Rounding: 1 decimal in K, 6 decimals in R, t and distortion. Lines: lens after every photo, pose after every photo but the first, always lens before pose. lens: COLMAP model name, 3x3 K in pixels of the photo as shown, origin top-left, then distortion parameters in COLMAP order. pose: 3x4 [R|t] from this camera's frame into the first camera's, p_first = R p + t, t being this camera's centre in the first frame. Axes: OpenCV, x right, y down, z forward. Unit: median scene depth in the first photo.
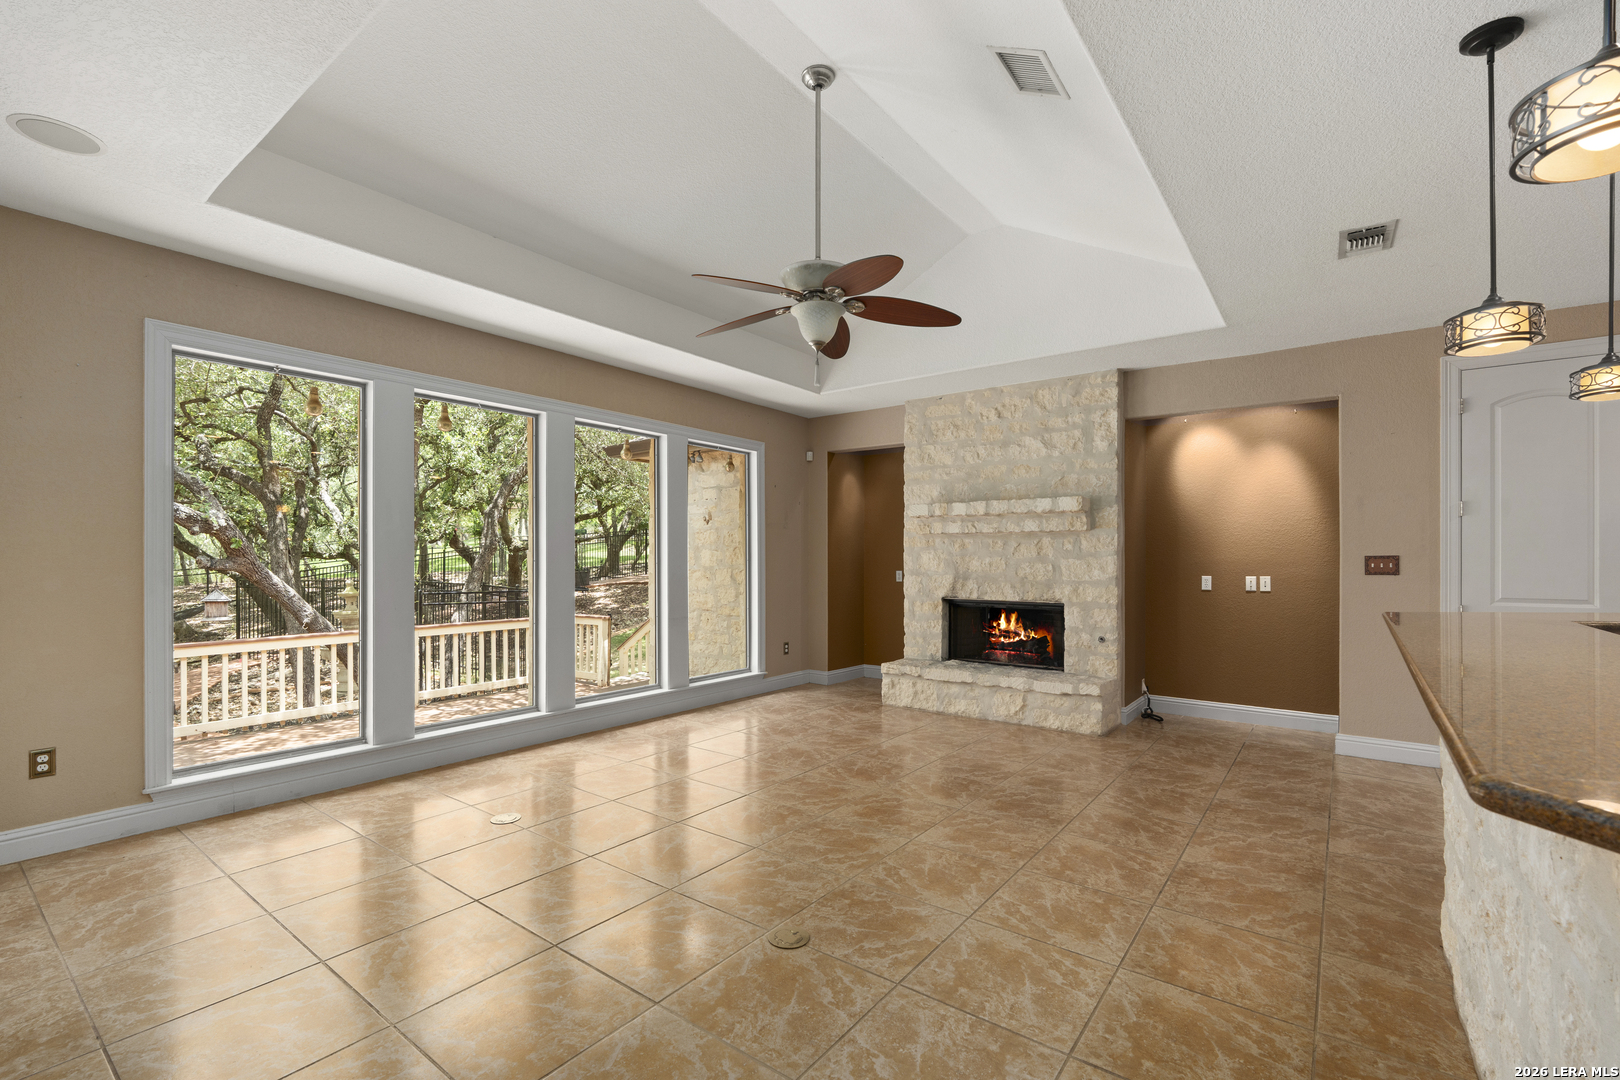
lens RADIAL K [[710.3, 0, 805.7], [0, 710.3, 559.6], [0, 0, 1]] dist [-0.007940, 0.001720]
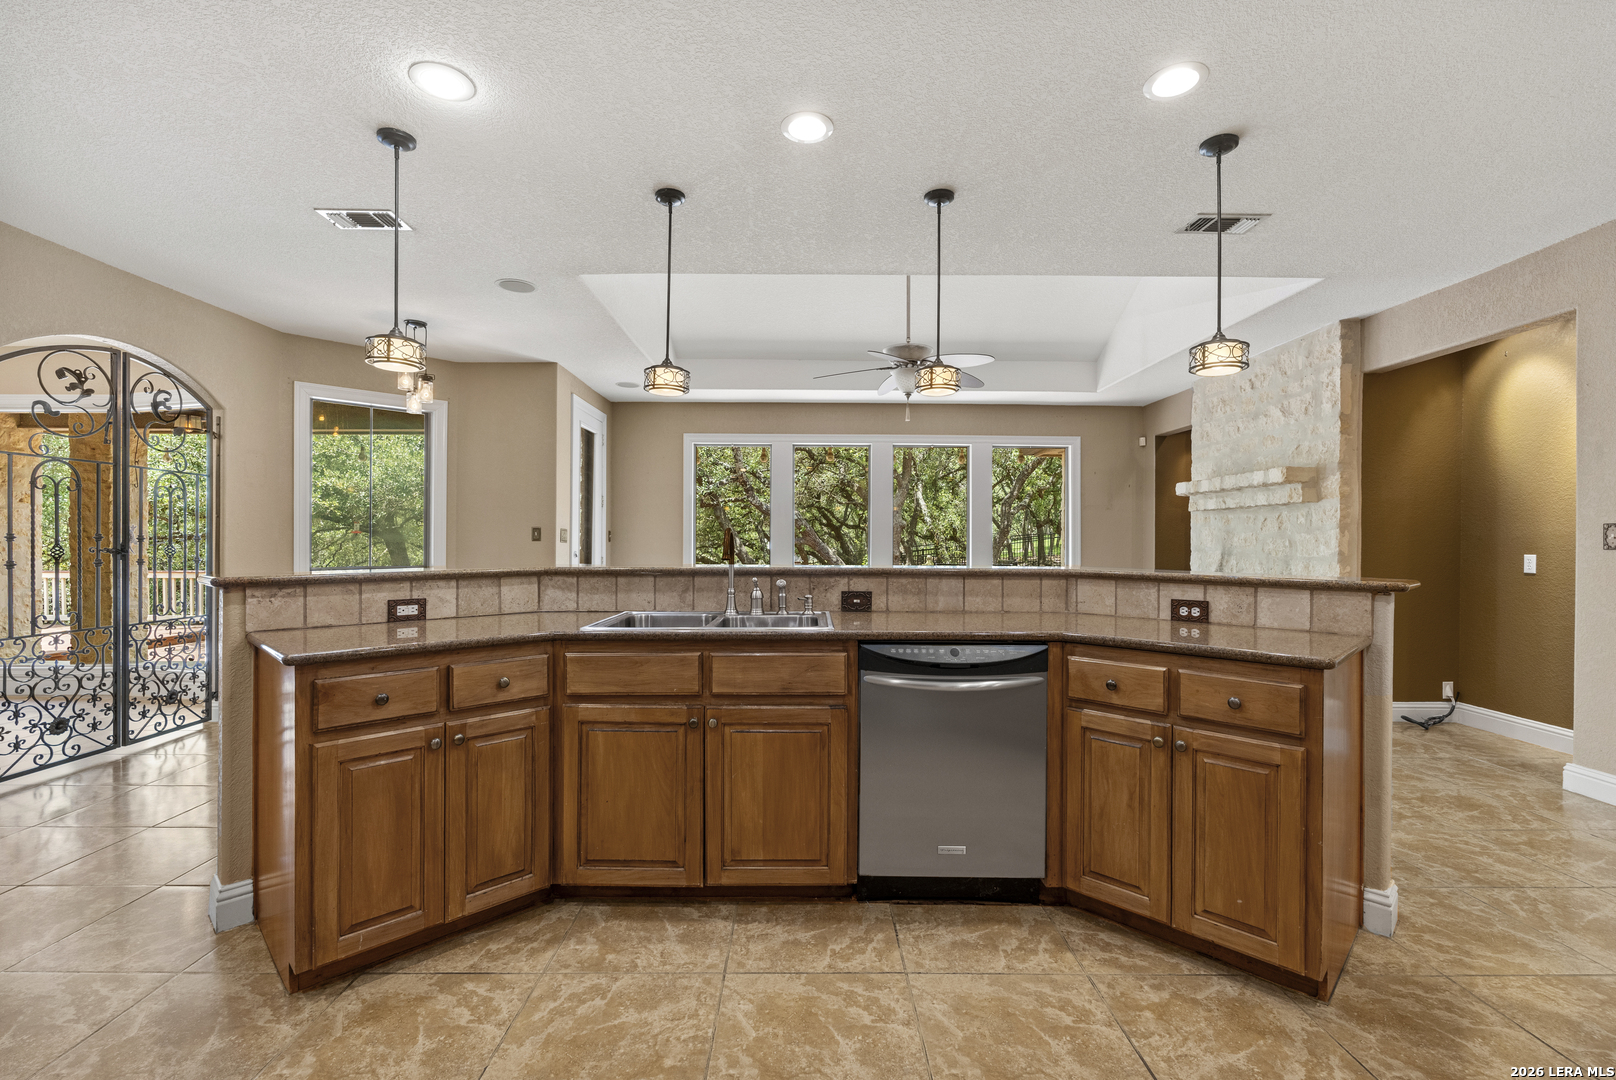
lens RADIAL K [[708.6, 0, 806.8], [0, 708.6, 543.9], [0, 0, 1]] dist [-0.007940, 0.001720]
pose [[0.613479, -0.000857, -0.789710, 0.705554], [0.000369, 1.000000, -0.000798, 0.013218], [0.789711, 0.000199, 0.613480, -0.076384]]
